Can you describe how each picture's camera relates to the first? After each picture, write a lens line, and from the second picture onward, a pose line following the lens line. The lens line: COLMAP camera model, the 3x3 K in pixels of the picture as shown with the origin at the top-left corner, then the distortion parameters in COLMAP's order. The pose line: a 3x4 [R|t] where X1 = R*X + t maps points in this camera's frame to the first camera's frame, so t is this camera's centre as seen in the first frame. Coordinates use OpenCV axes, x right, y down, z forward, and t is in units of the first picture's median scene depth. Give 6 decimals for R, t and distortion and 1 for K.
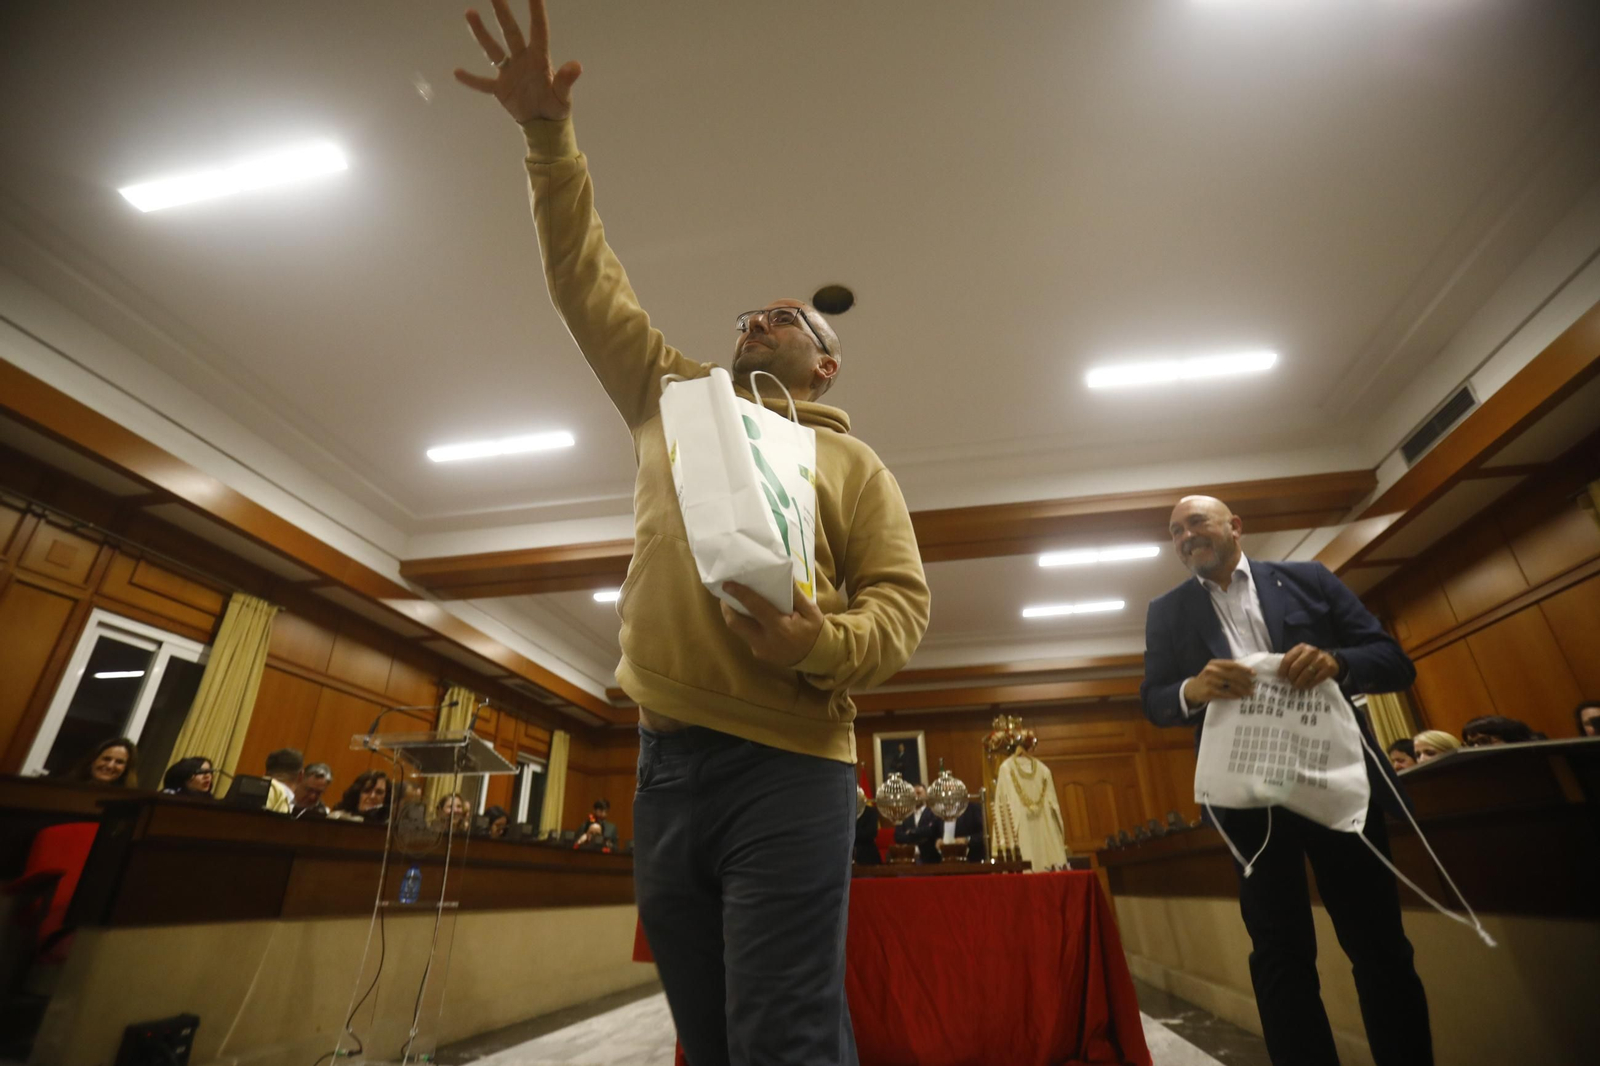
lens RADIAL K [[729.8, 0, 794.0], [0, 729.8, 533.1], [0, 0, 1]] dist [-0.079562, 0.031871]
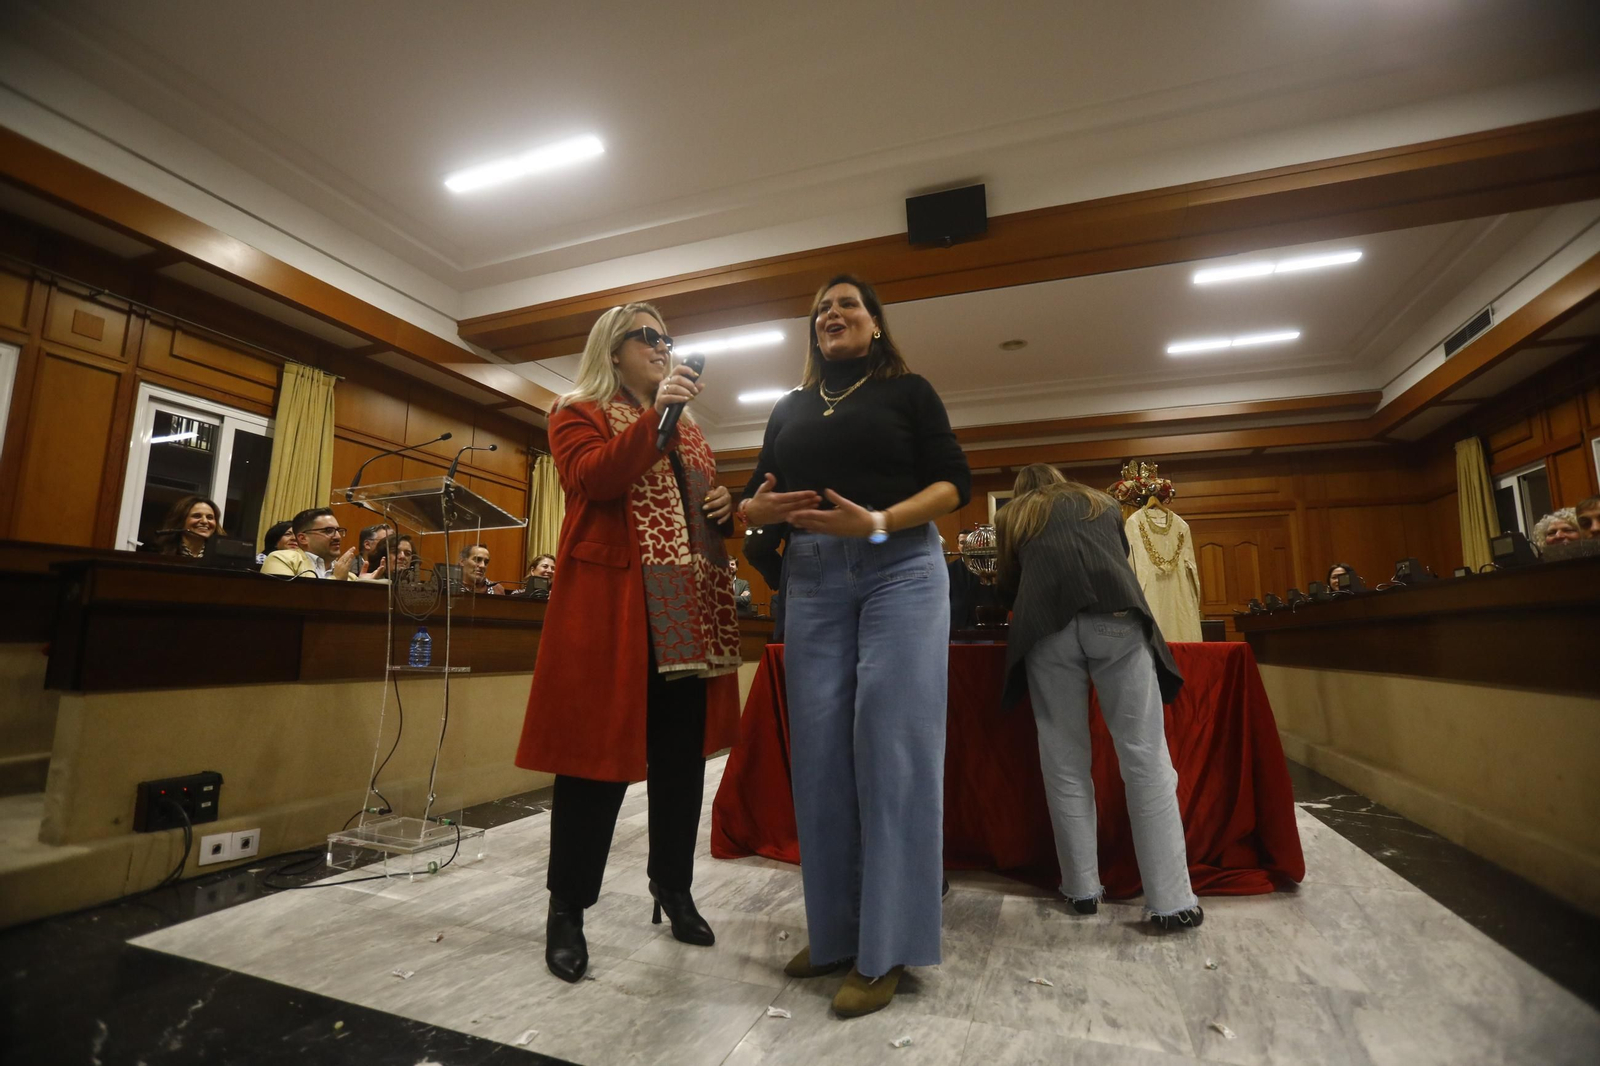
lens RADIAL K [[726.7, 0, 795.2], [0, 726.7, 534.4], [0, 0, 1]] dist [-0.066983, 0.025015]
pose [[0.985555, -0.010623, -0.169020, 0.044248], [0.062133, 0.951117, 0.302517, 0.061447], [0.157544, -0.308649, 0.938038, 0.142620]]
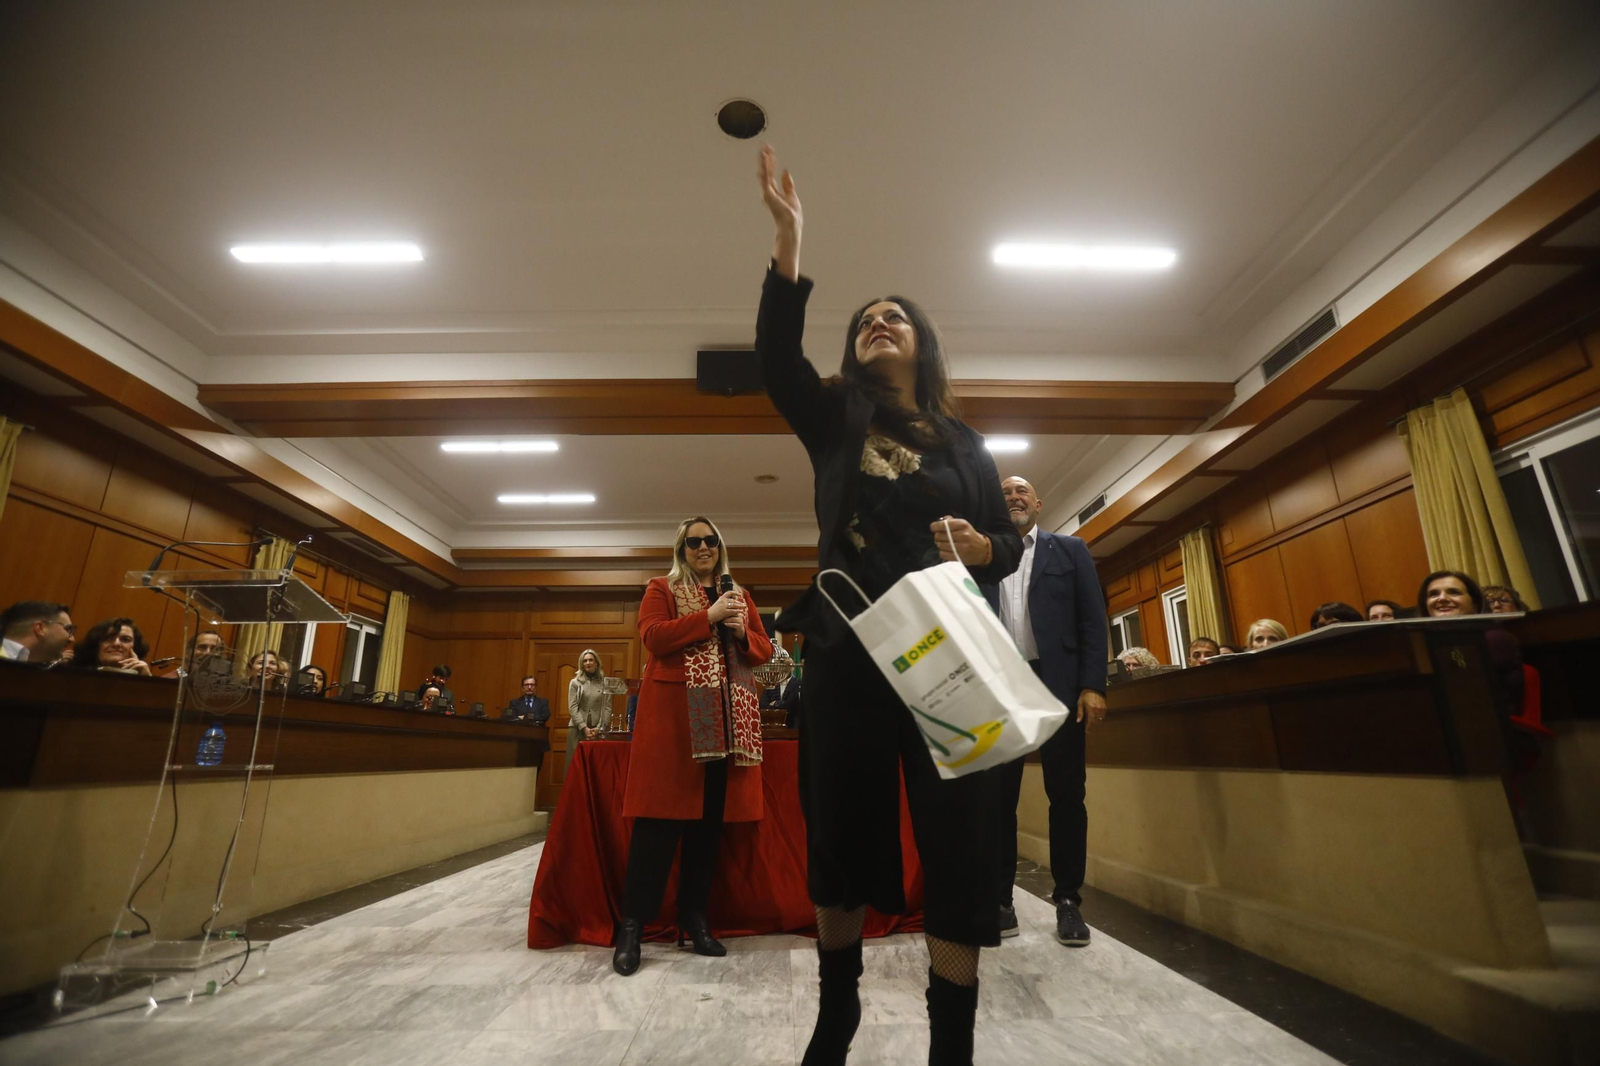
lens RADIAL K [[726.7, 0, 795.2], [0, 726.7, 534.4], [0, 0, 1]] dist [-0.066983, 0.025015]
pose [[0.978493, 0.057845, 0.198002, -0.019234], [-0.089167, 0.984175, 0.153131, 0.029704], [-0.186010, -0.167493, 0.968166, 0.050402]]
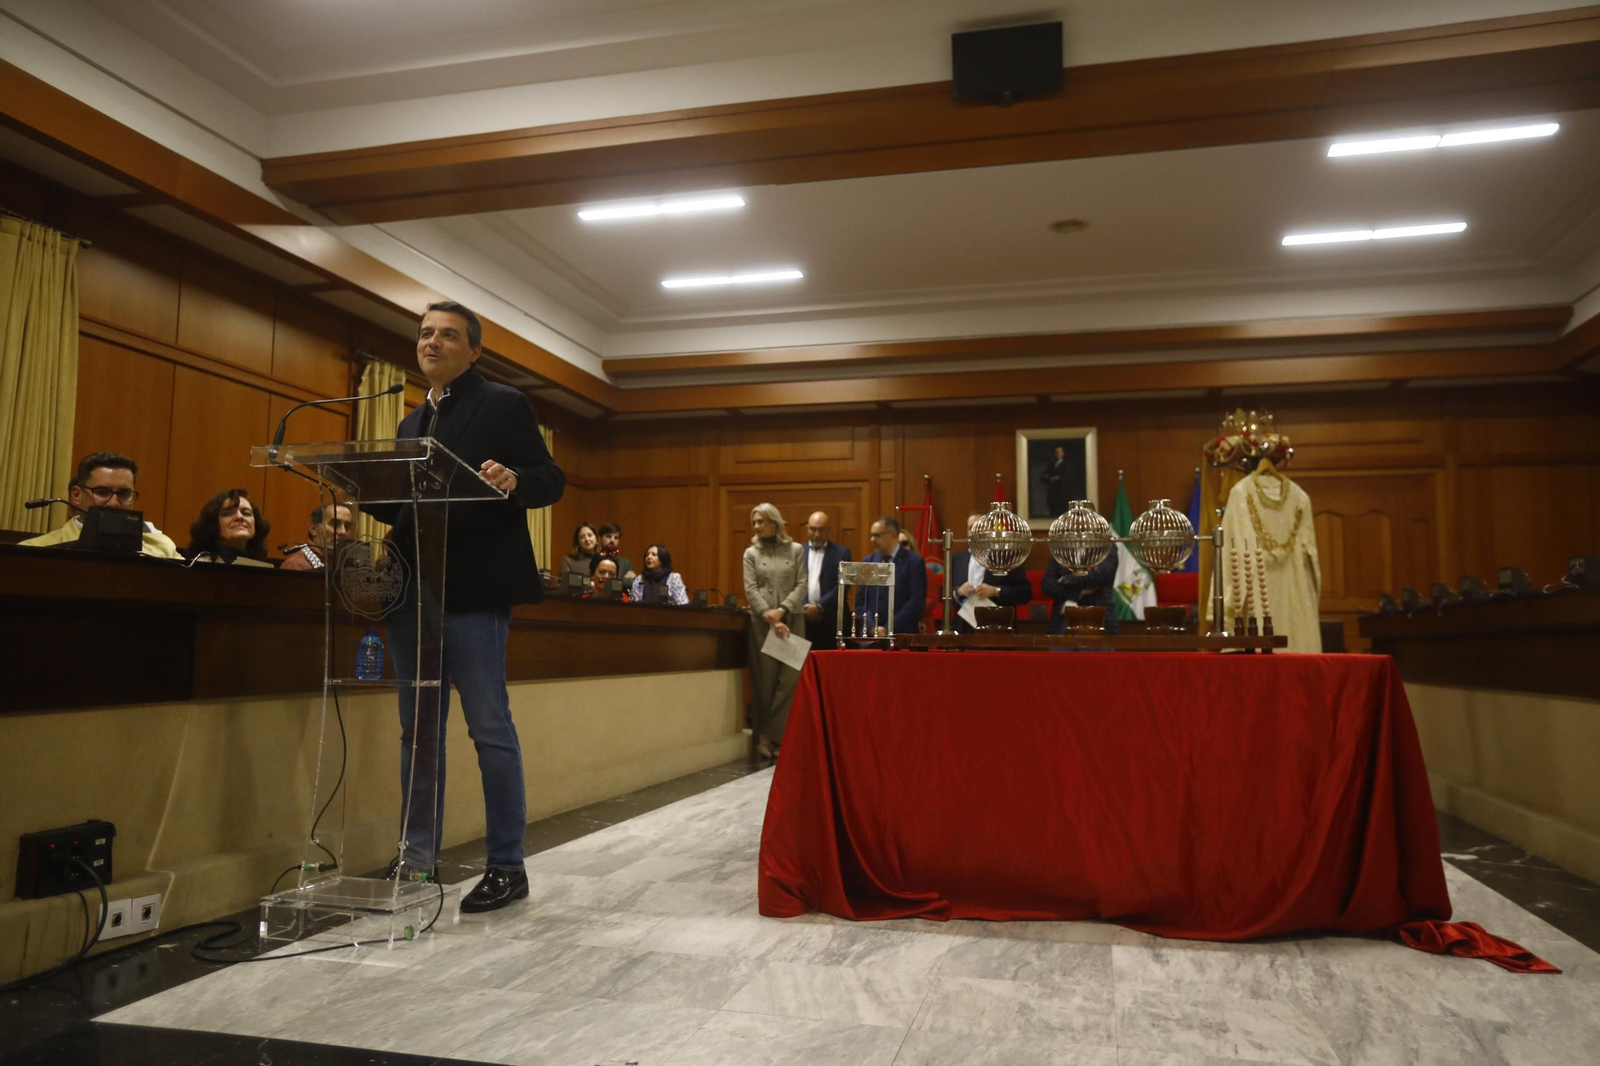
lens RADIAL K [[1141.2, 0, 797.3], [0, 1141.2, 531.5], [0, 0, 1]] dist [-0.048535, 0.069616]
pose [[0.997520, 0.014255, -0.068922, -0.027647], [0.011155, 0.934875, 0.354802, -0.002478], [0.069491, -0.354691, 0.932398, 0.020370]]
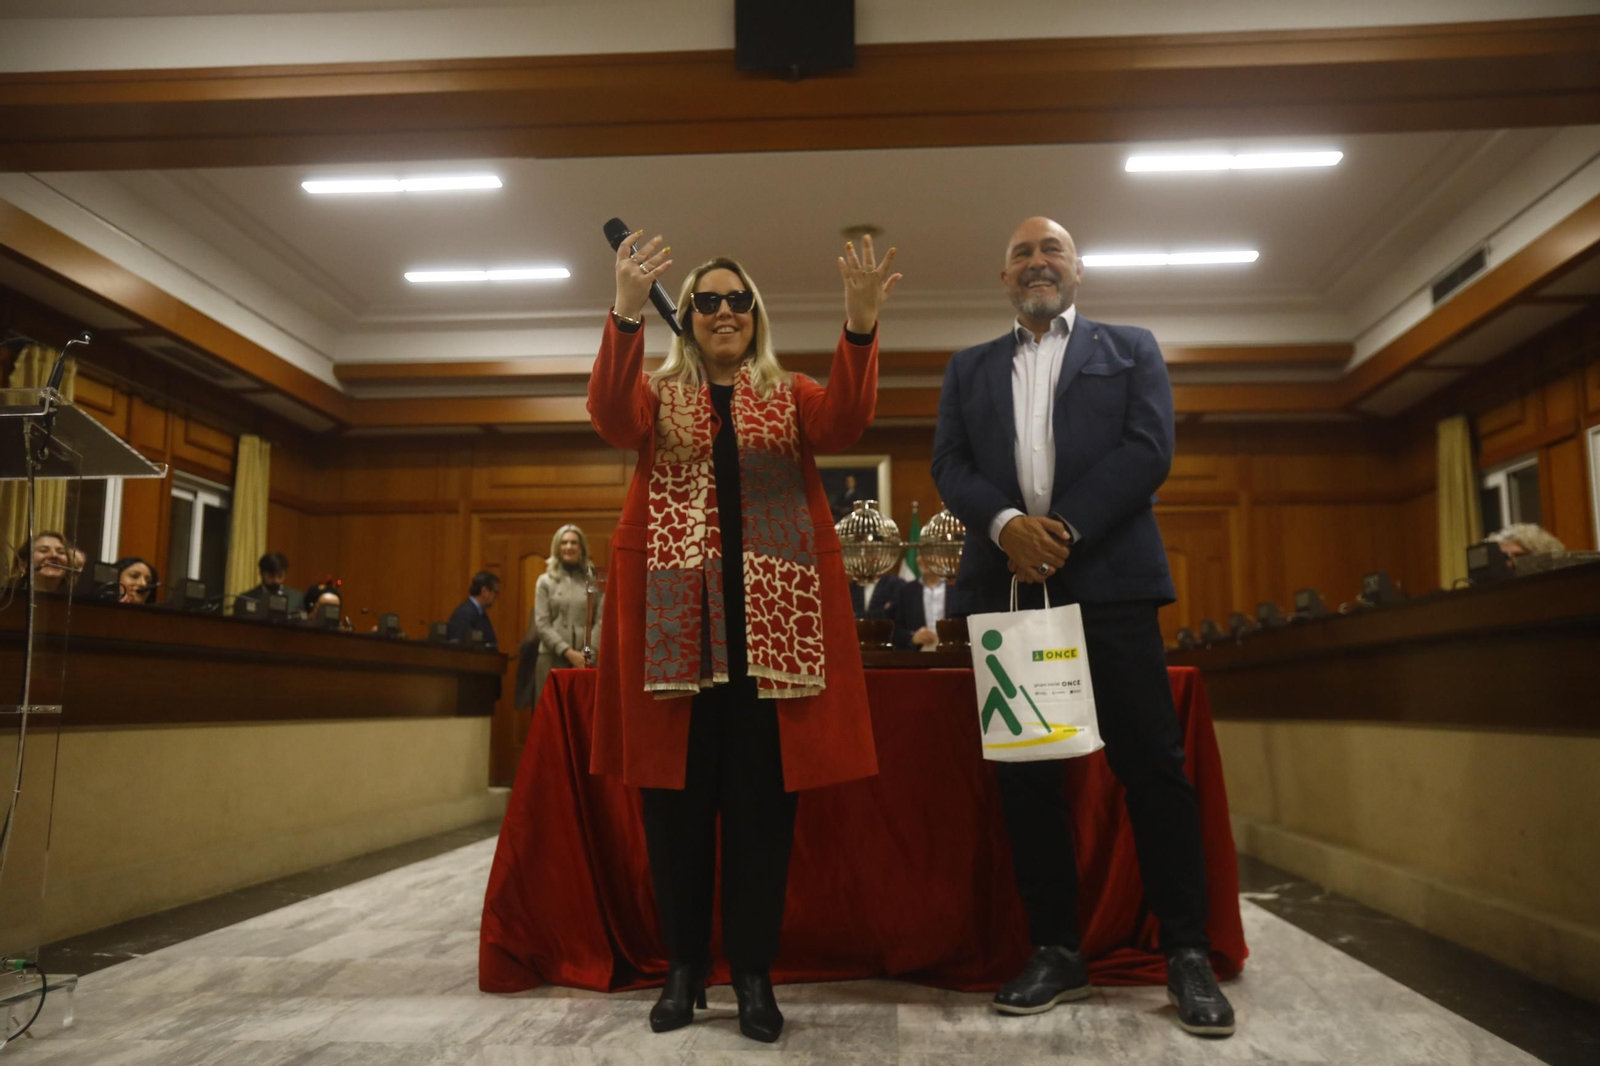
lens RADIAL K [[1242.5, 0, 798.3], [0, 1242.5, 532.8], [0, 0, 1]] dist [-0.042667, 0.086419]
pose [[0.993377, 0.027018, 0.111679, -0.014321], [-0.060934, 0.947899, 0.312689, 0.036965], [-0.097413, -0.317423, 0.943267, 0.052569]]
